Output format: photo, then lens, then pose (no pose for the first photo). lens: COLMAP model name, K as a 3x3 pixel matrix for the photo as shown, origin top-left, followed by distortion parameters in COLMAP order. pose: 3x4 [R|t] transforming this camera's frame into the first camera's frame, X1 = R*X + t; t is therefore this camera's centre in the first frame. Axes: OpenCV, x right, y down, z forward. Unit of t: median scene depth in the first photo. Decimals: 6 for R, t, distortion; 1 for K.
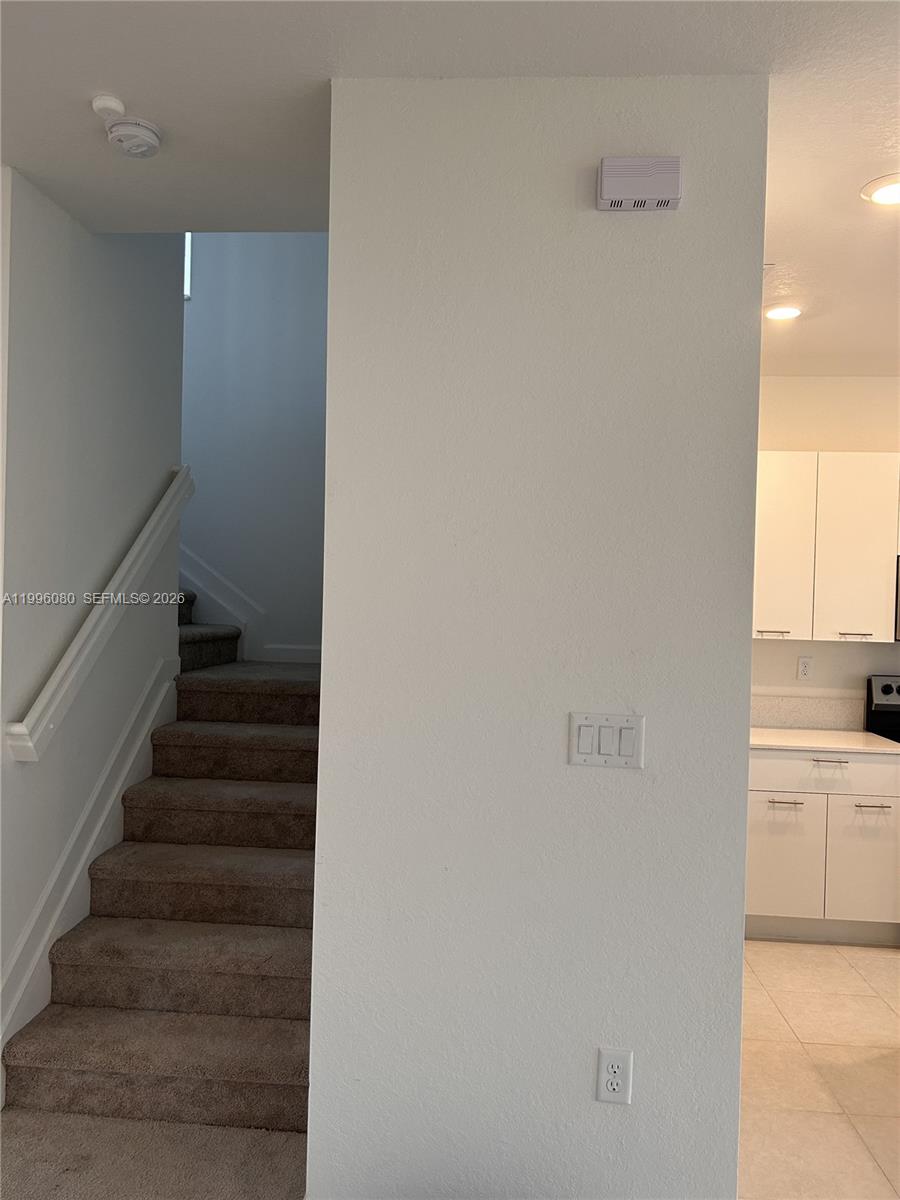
lens RADIAL K [[919.1, 0, 450.0], [0, 919.1, 600.0], [0, 0, 1]] dist [0.056905, -0.058944]
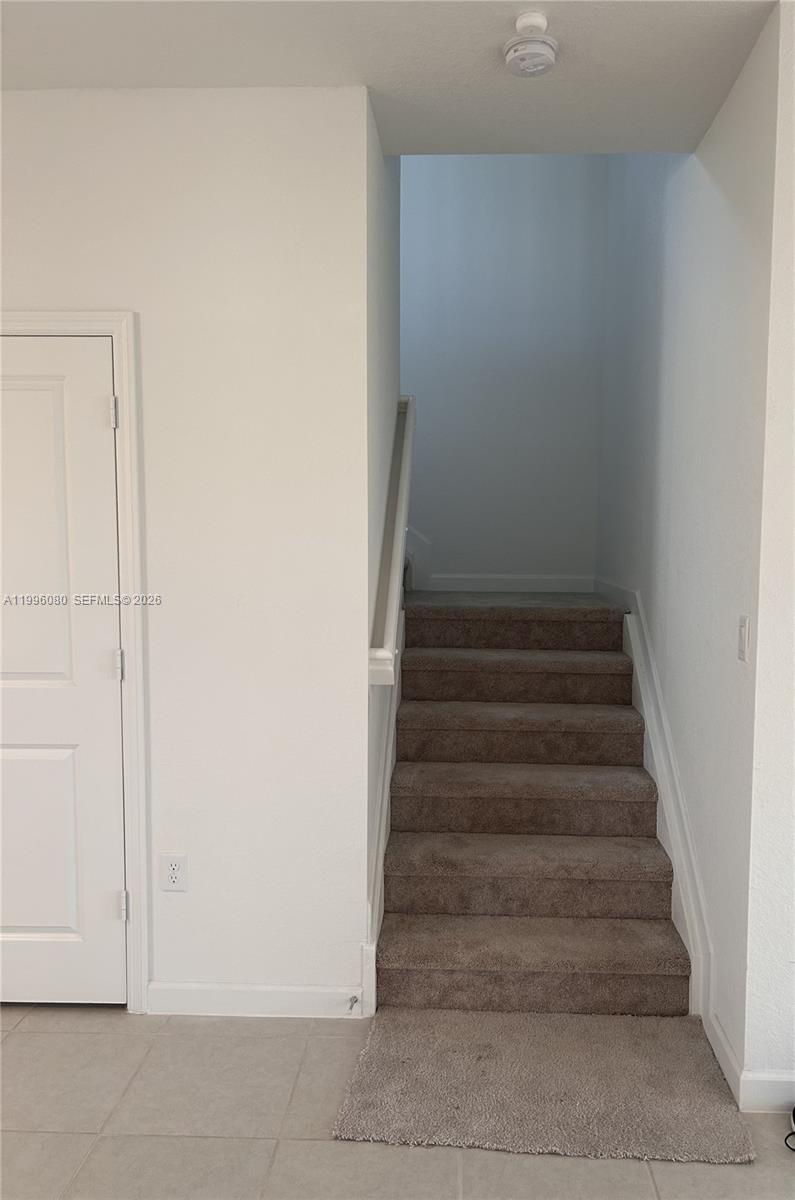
lens RADIAL K [[890.3, 0, 438.3], [0, 890.3, 604.5], [0, 0, 1]] dist [0.040919, -0.109390]
pose [[0.998392, -0.023670, 0.051510, -0.418134], [0.019604, 0.996756, 0.078062, 0.007780], [-0.053191, -0.076927, 0.995617, 0.014912]]
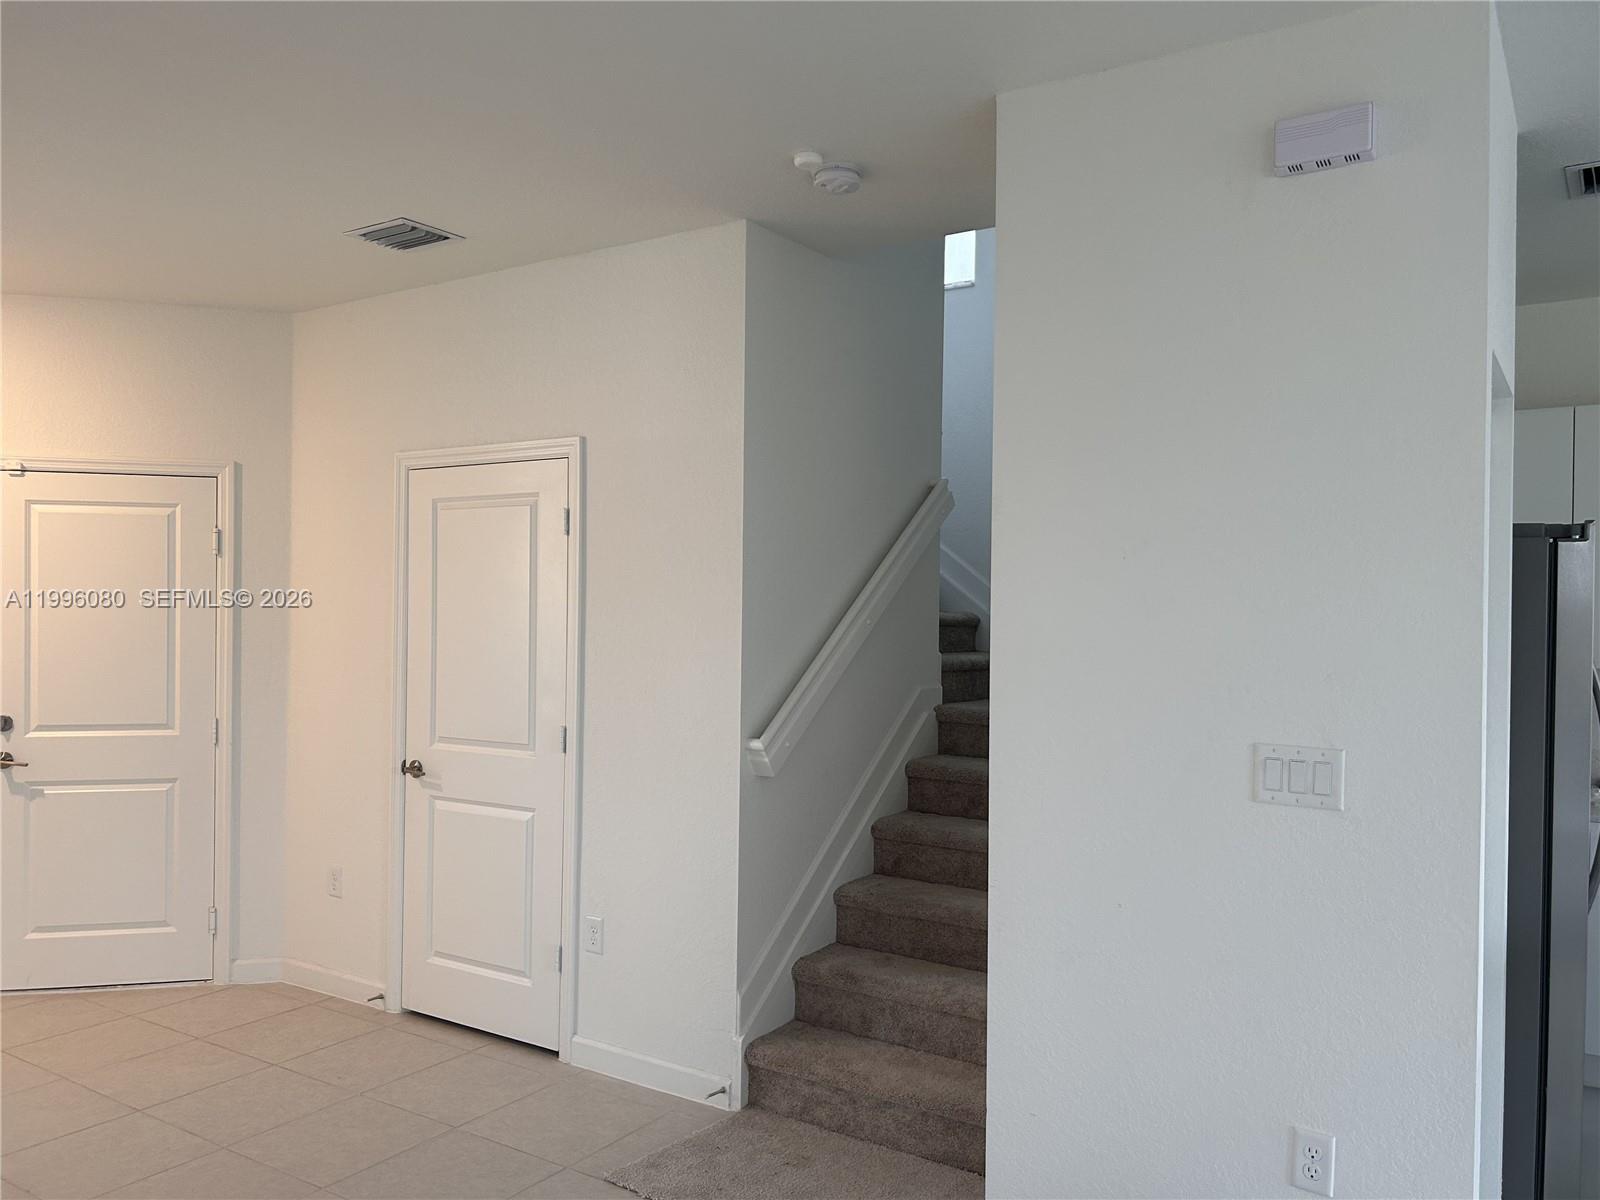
lens RADIAL K [[1209.0, 0, 807.5], [0, 1209.0, 602.3], [0, 0, 1]] dist [-0.000226, -0.007287]
pose [[0.879664, -0.015447, -0.475345, 0.221749], [0.004904, 0.999714, -0.023412, 0.009120], [0.475570, 0.018264, 0.879488, -0.165738]]
